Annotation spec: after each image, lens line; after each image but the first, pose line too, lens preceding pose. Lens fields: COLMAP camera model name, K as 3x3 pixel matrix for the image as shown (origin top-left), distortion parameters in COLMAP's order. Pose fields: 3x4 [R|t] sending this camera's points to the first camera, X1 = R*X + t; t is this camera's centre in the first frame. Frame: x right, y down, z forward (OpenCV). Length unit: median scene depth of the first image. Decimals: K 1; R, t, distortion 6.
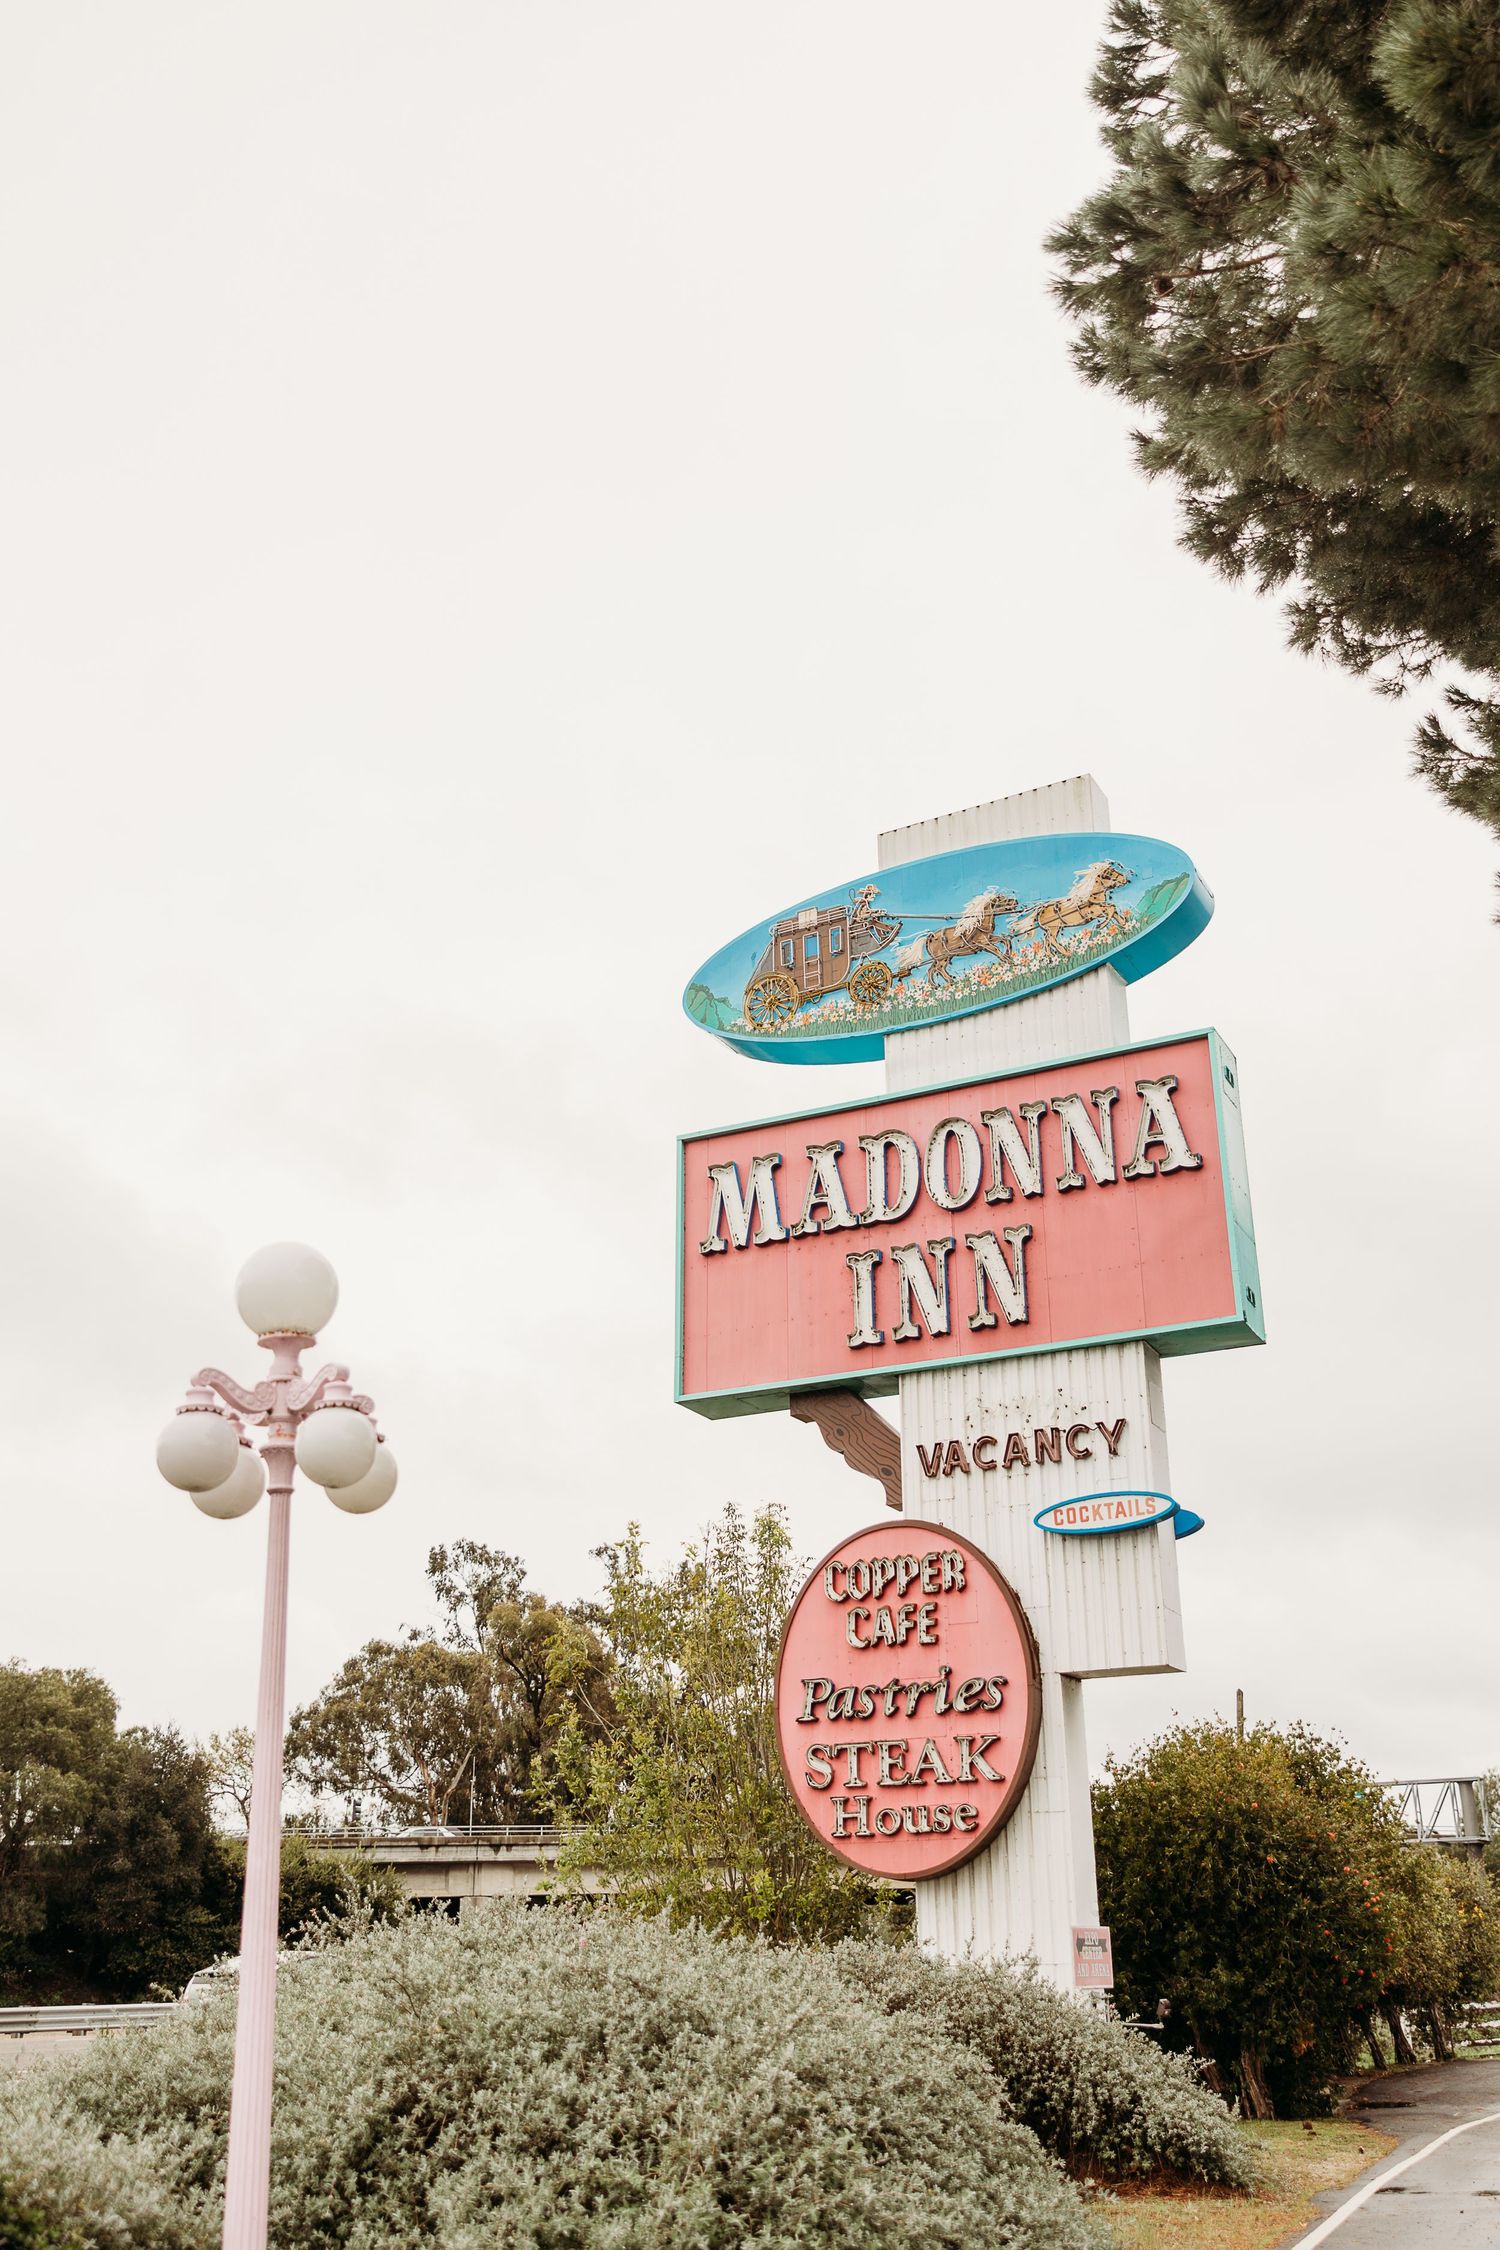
lens RADIAL K [[2022.0, 0, 769.5], [0, 2022.0, 1117.1], [0, 0, 1]] dist [-0.006056, -0.012804]
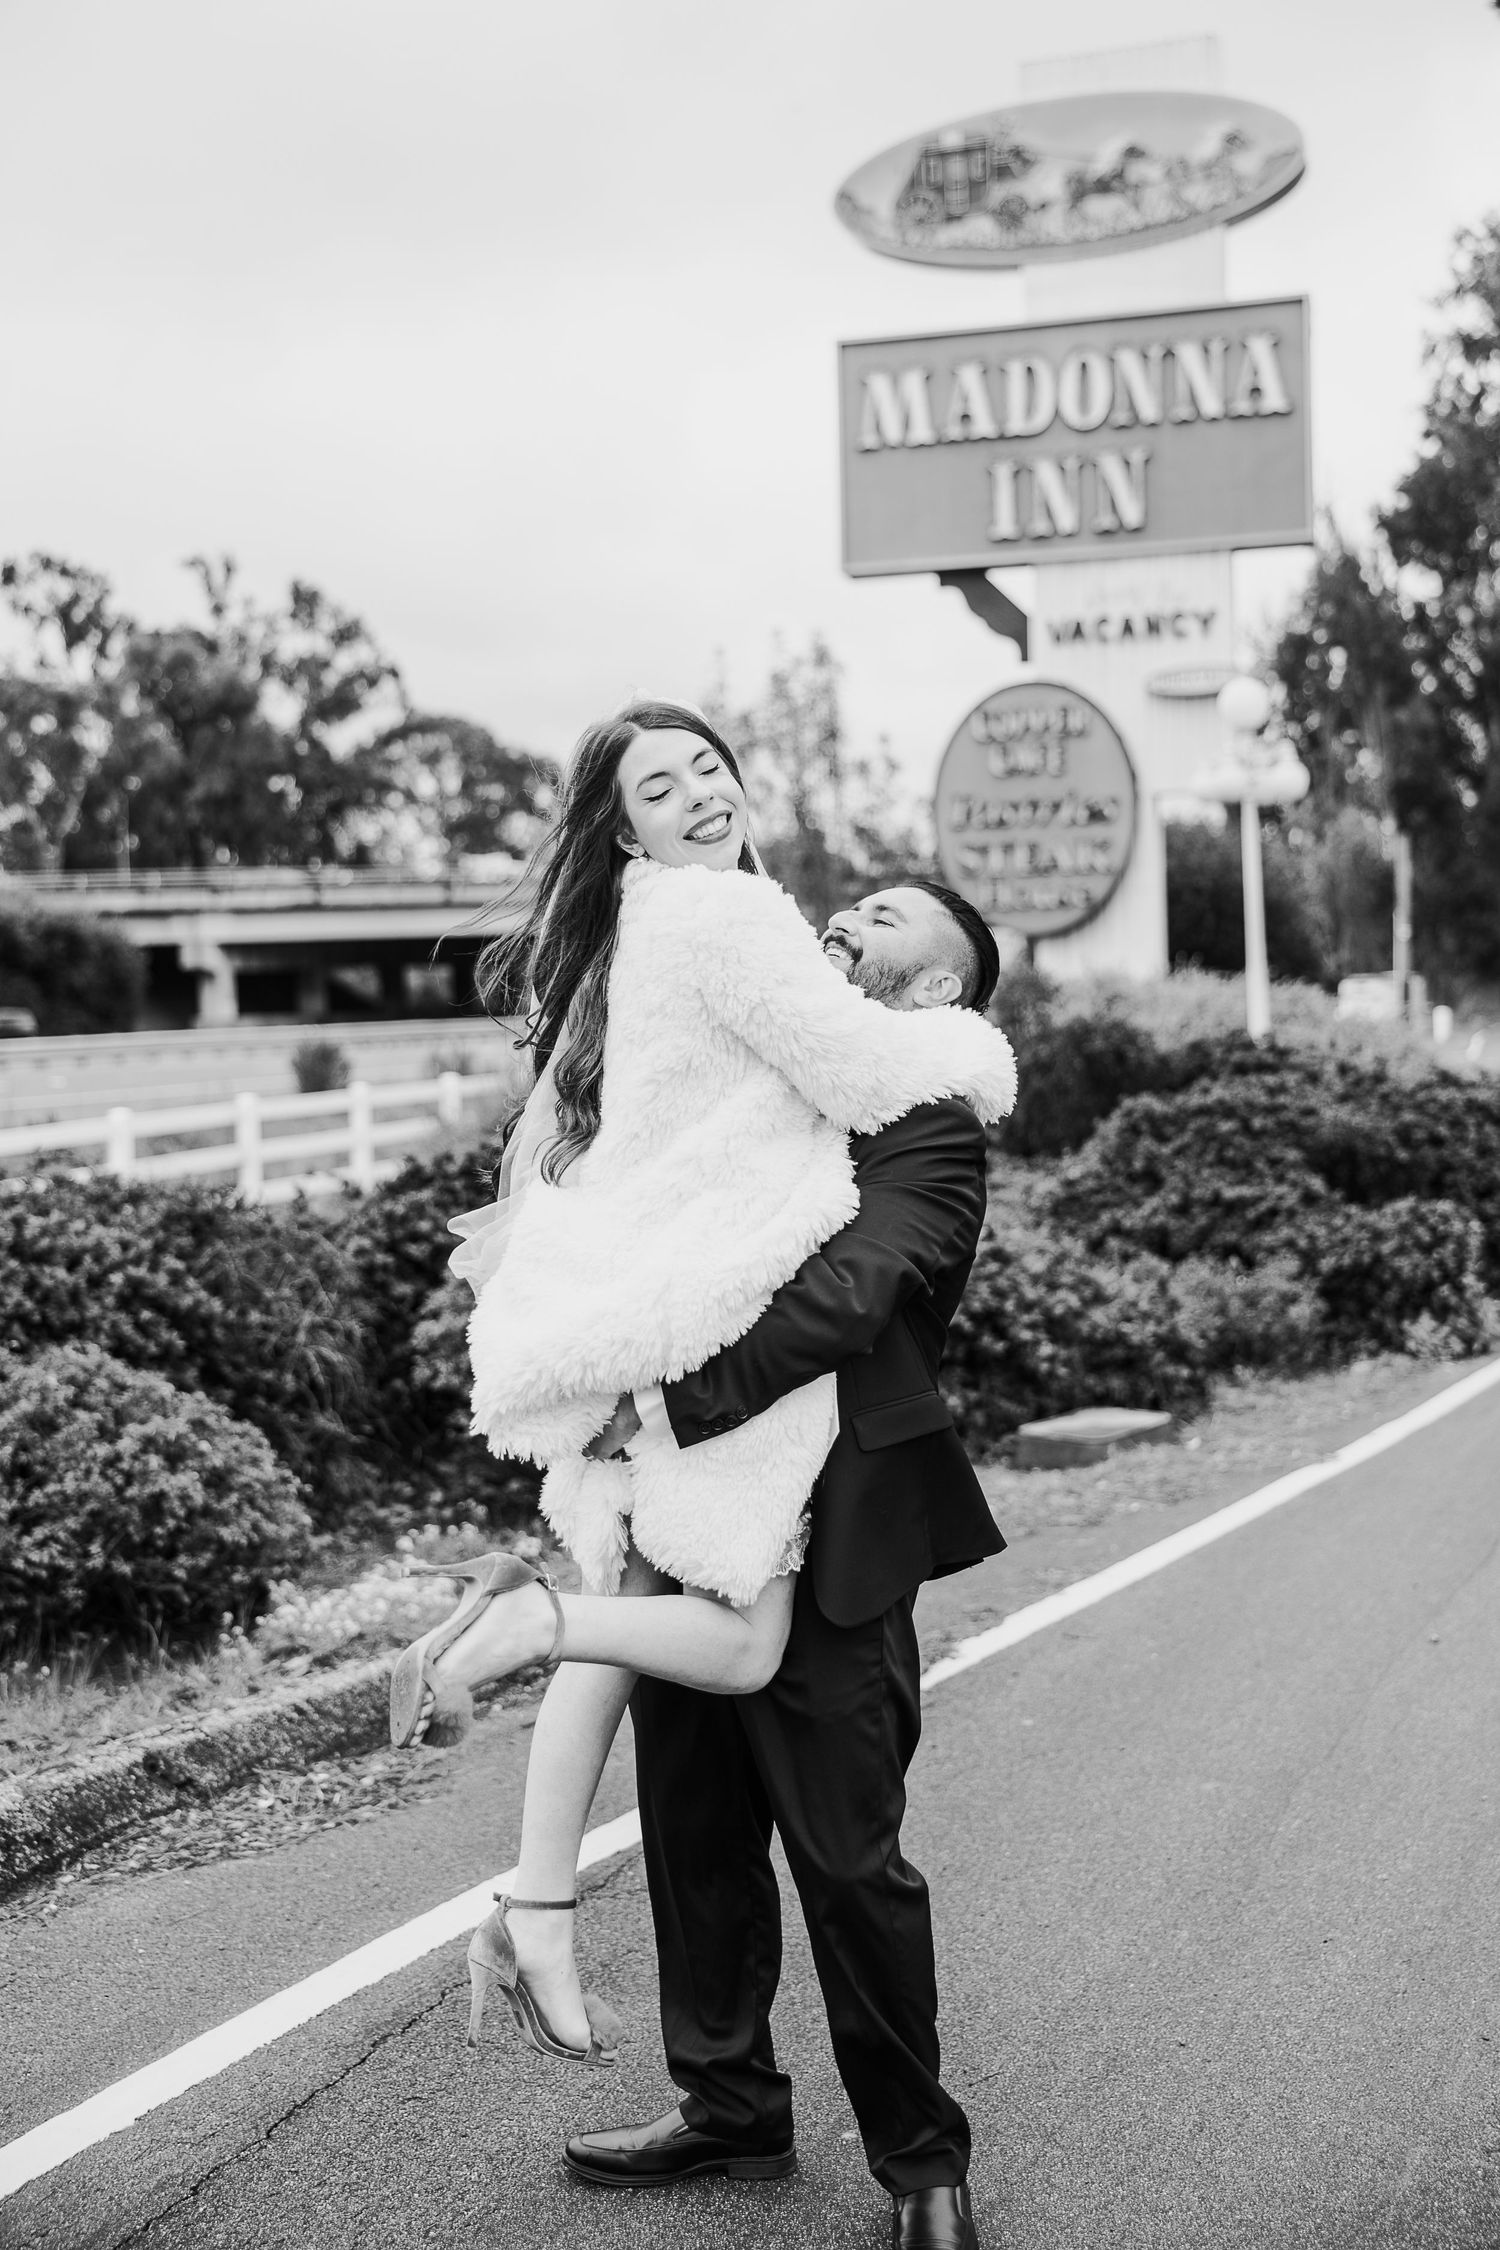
lens RADIAL K [[2428.6, 0, 745.7], [0, 2428.6, 1104.2], [0, 0, 1]] dist [-0.001614, 0.000000]
pose [[0.981018, -0.023374, 0.192505, -0.415318], [-0.060802, 0.905573, 0.419810, -0.194738], [-0.184140, -0.423546, 0.886962, -0.466378]]
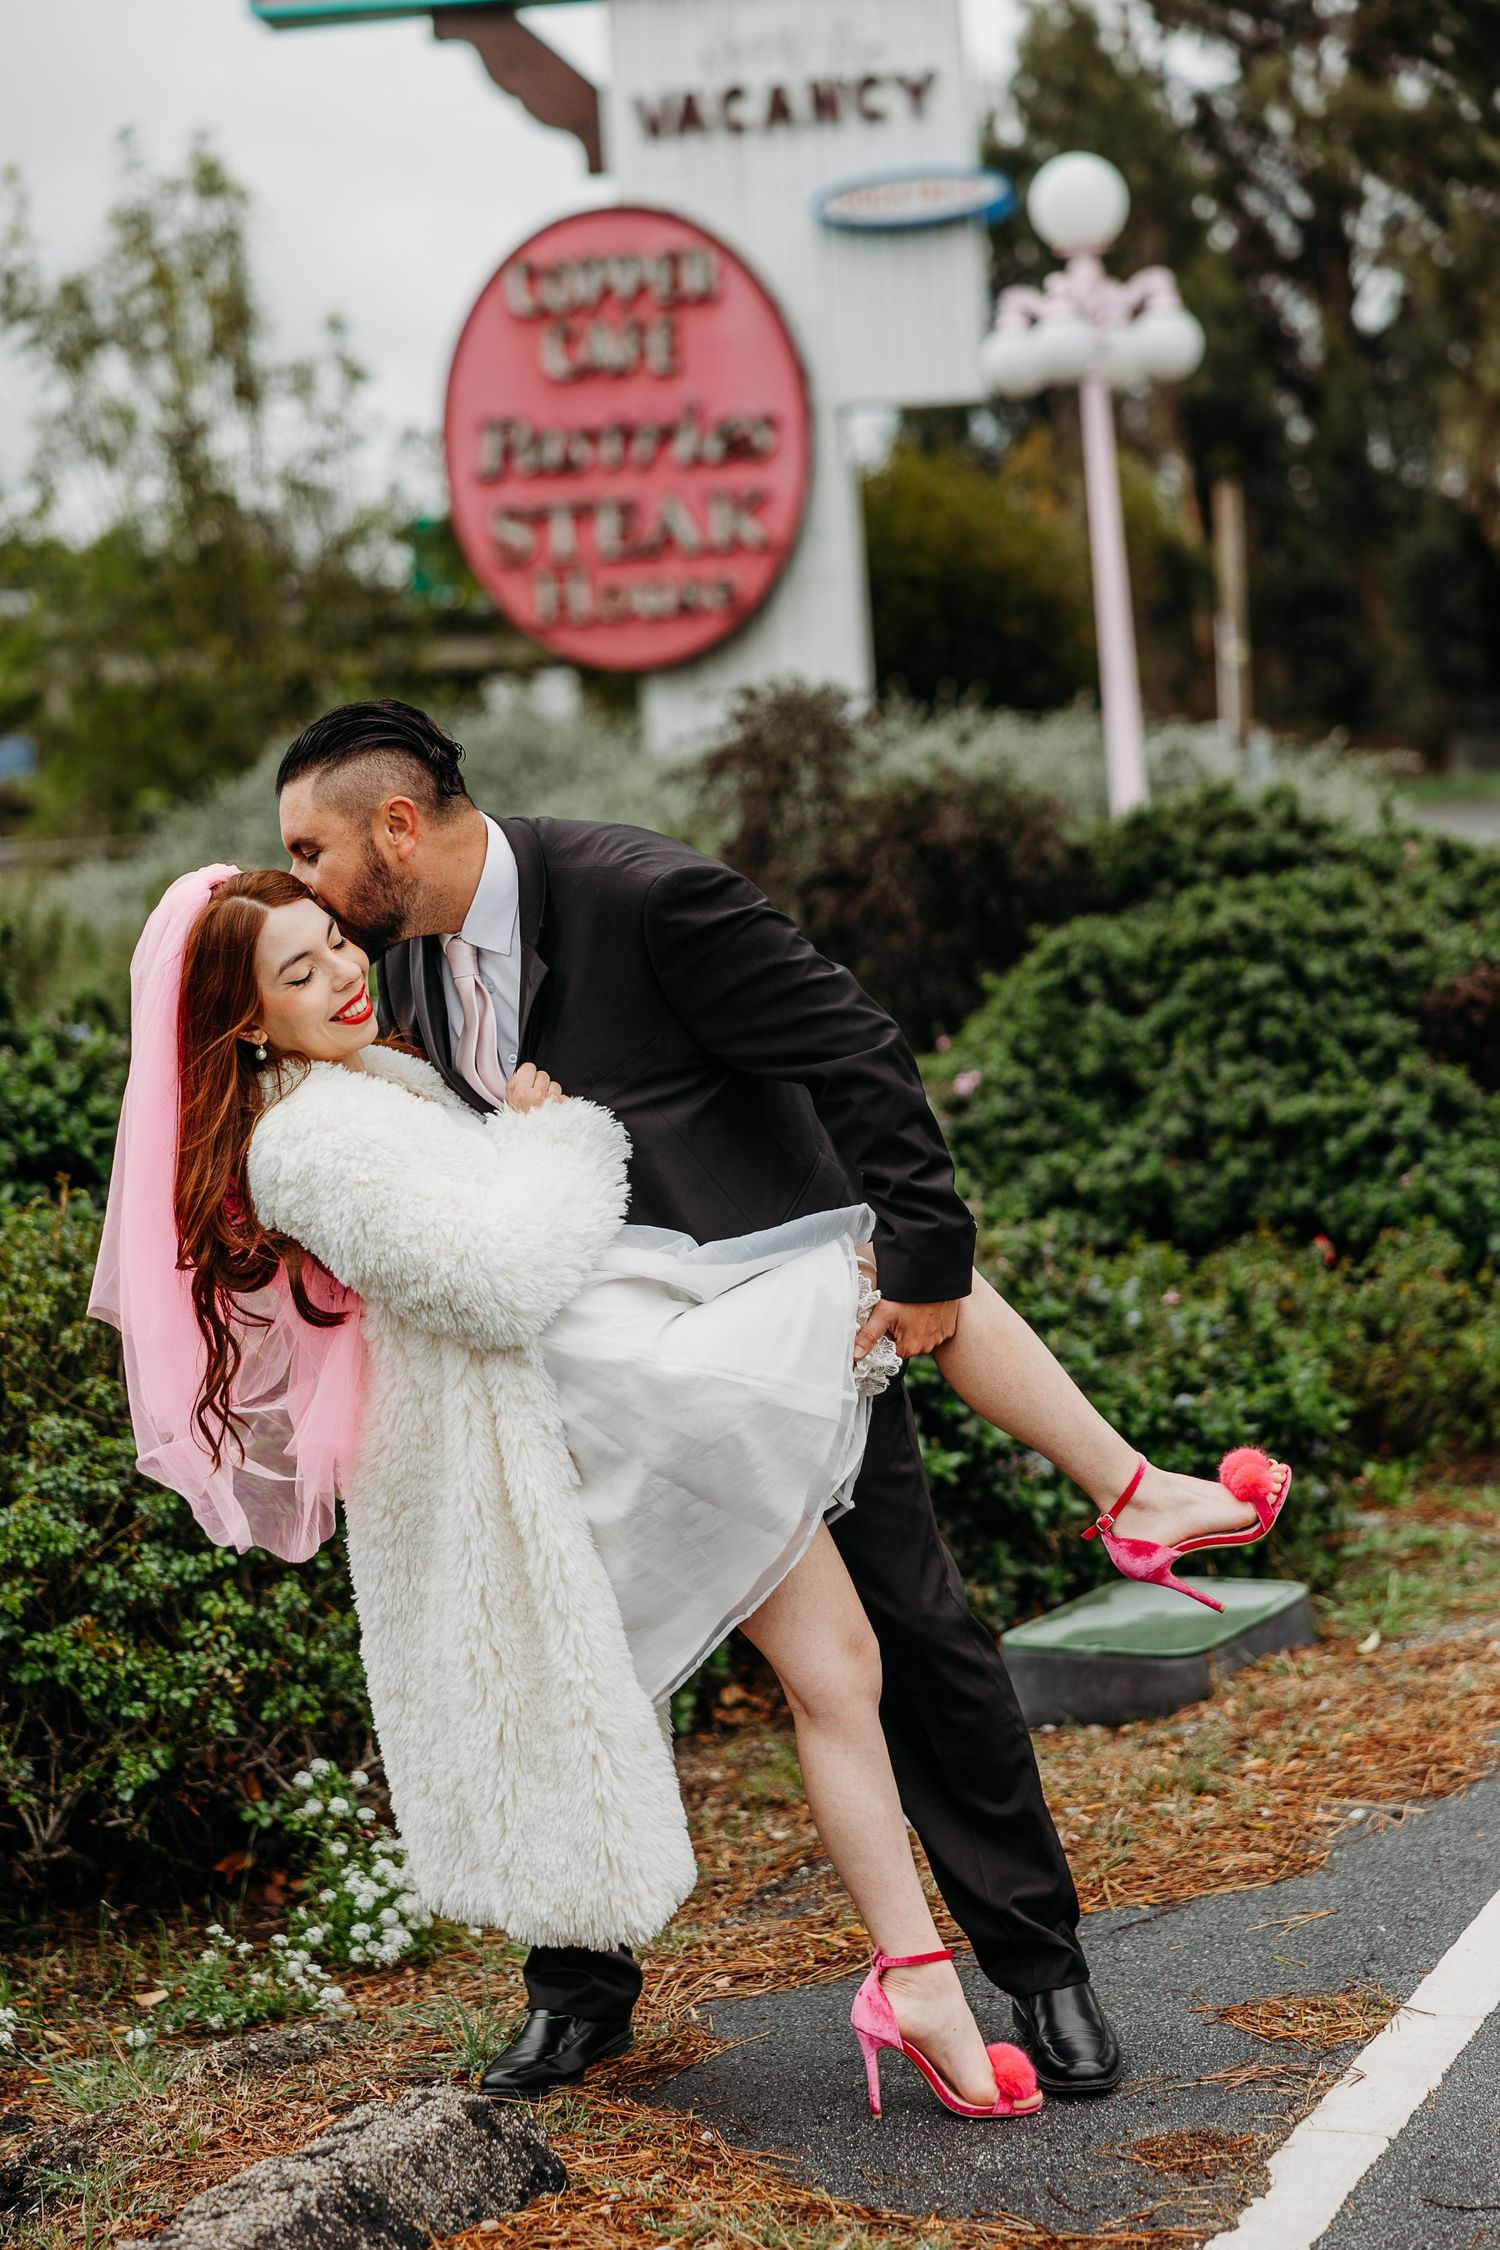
lens RADIAL K [[4203.6, 0, 749.2], [0, 4203.6, 1119.9], [0, 0, 1]] dist [-0.012589, 0.000000]
pose [[0.935128, -0.079432, 0.345293, -0.419950], [-0.084502, 0.896425, 0.435065, -0.157987], [-0.344087, -0.436020, 0.831559, -0.392780]]
